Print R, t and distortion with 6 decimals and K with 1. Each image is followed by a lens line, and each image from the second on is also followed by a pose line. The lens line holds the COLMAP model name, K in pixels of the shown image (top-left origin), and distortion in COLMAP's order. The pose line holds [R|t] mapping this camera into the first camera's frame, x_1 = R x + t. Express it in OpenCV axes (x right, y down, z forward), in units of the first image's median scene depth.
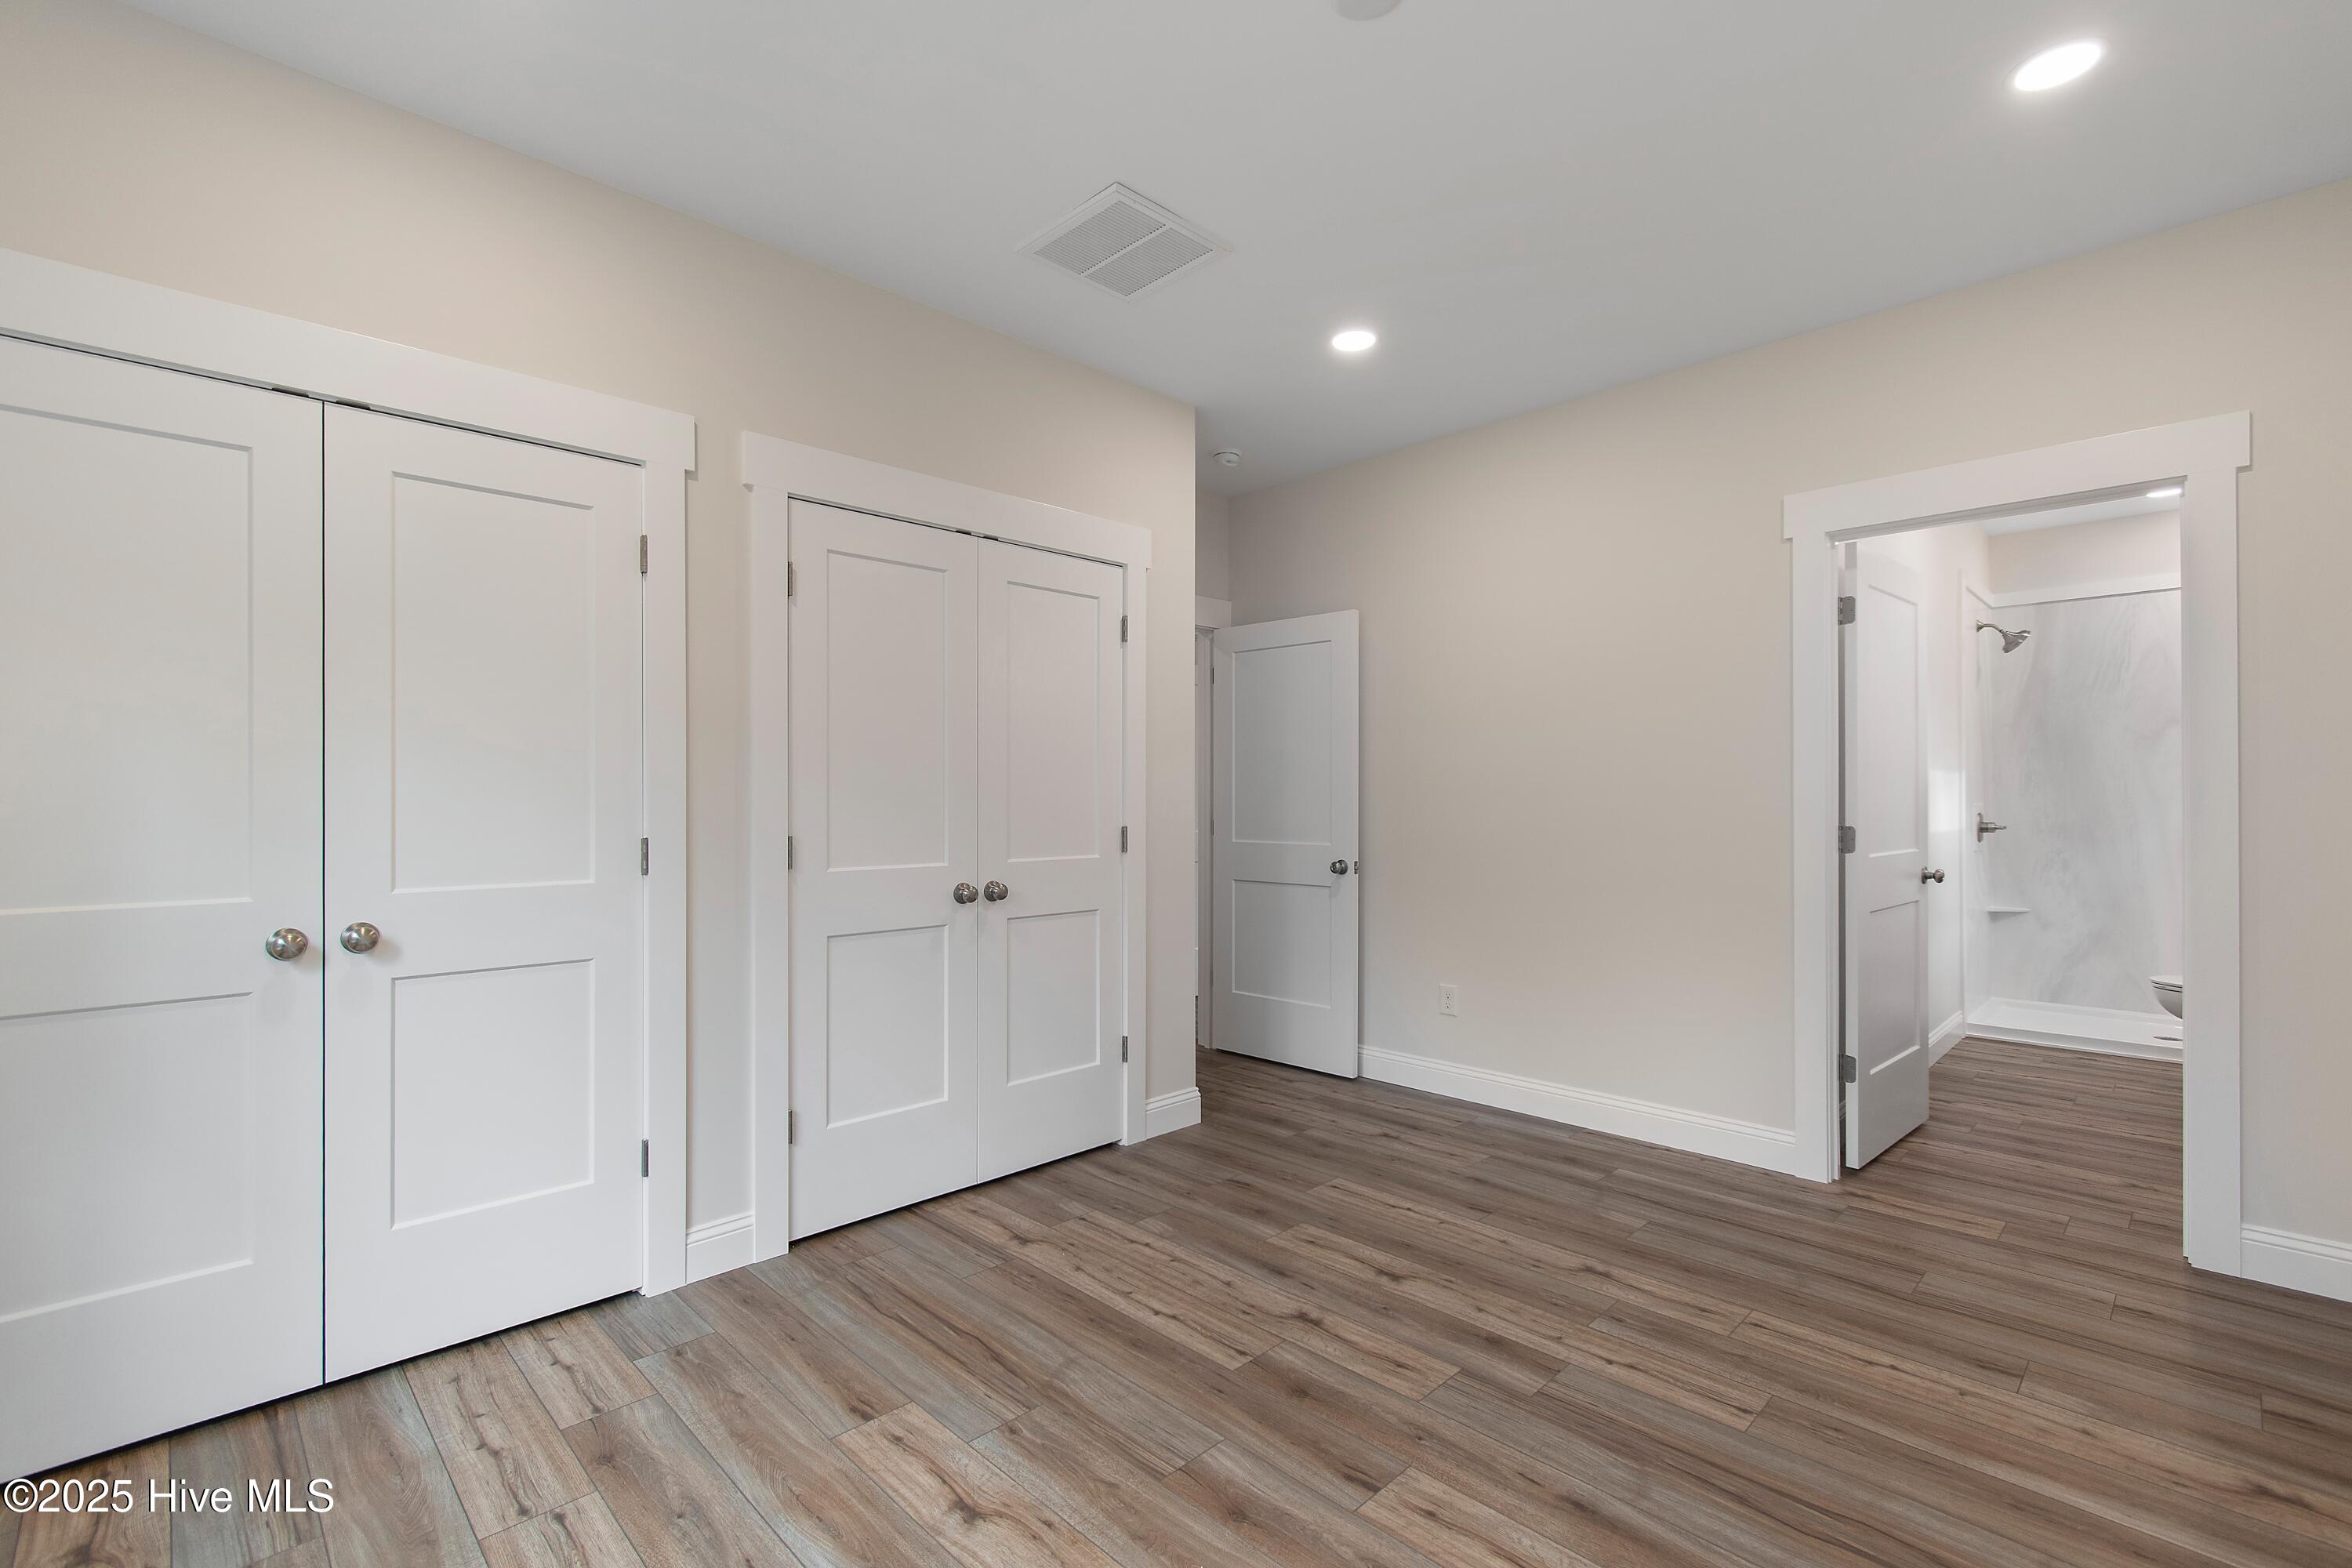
lens RADIAL K [[1029.6, 0, 1172.7], [0, 1029.6, 799.1], [0, 0, 1]] dist [0.002587, -0.000478]
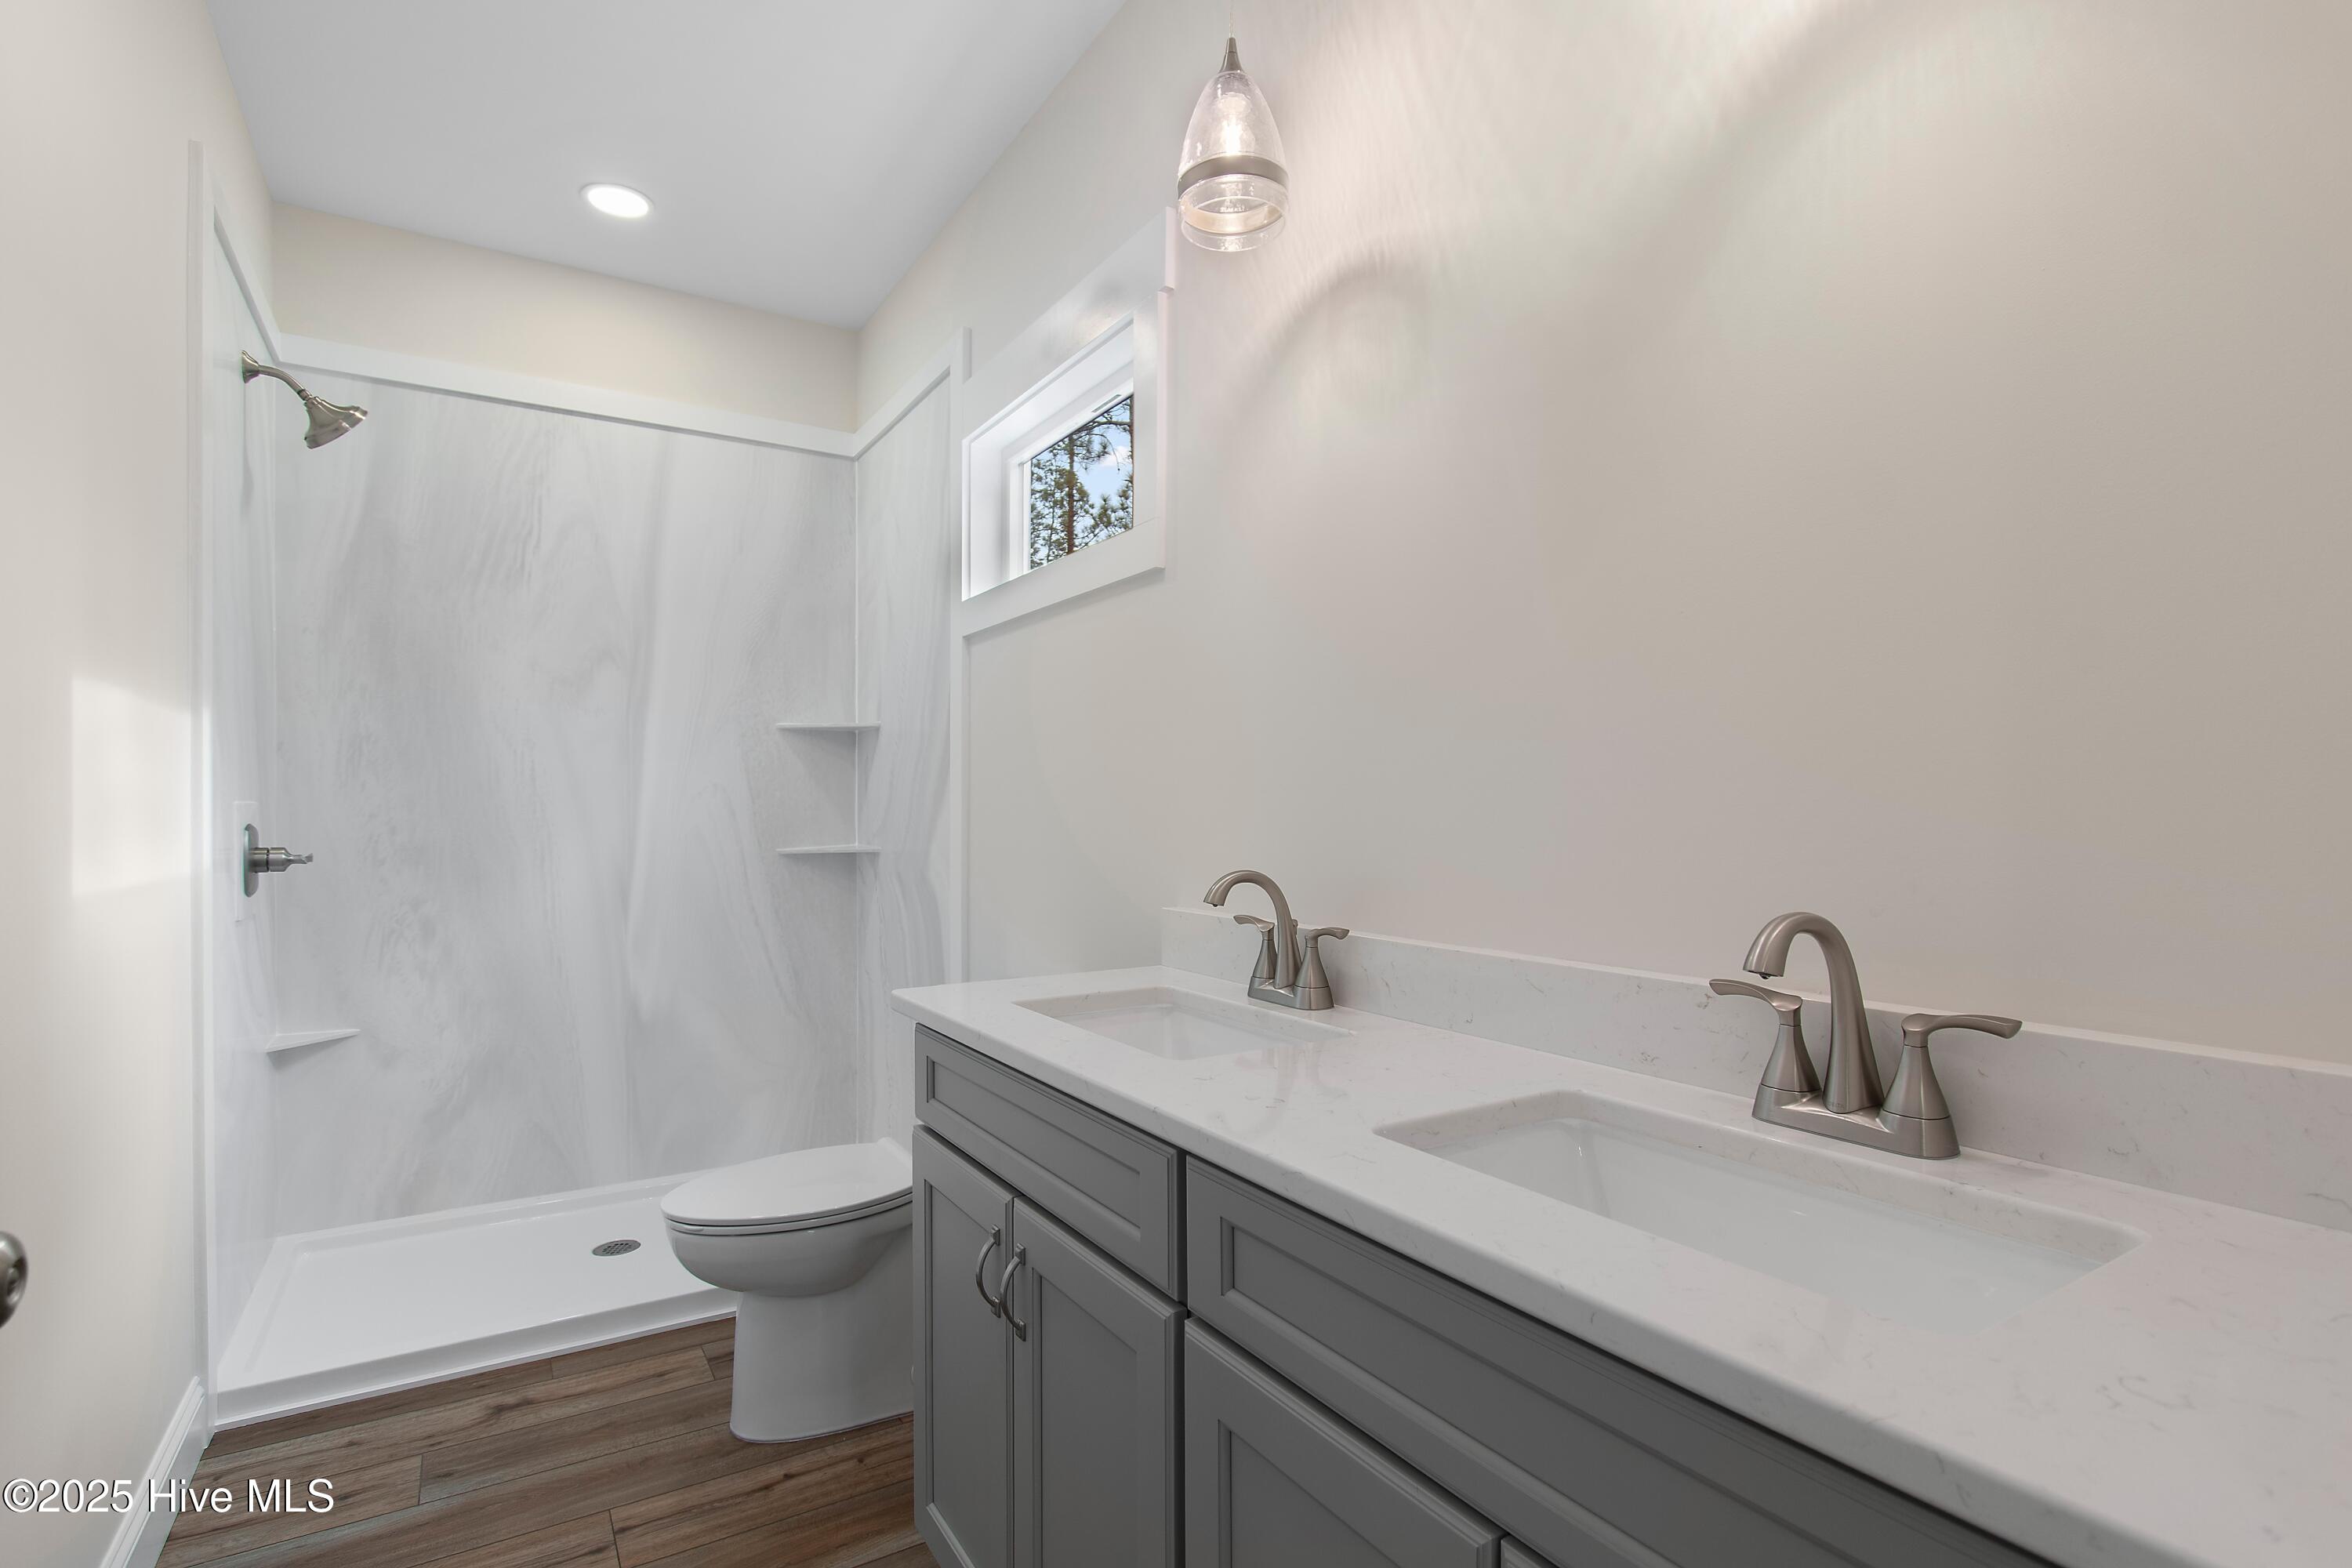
lens RADIAL K [[1113.7, 0, 1177.7], [0, 1113.7, 790.8], [0, 0, 1]] dist [-0.001628, 0.000032]
pose [[0.205206, 0.000239, 0.978719, 0.426704], [-0.001003, 0.999999, -0.000034, -0.000682], [-0.978718, -0.000975, 0.205207, 0.549329]]
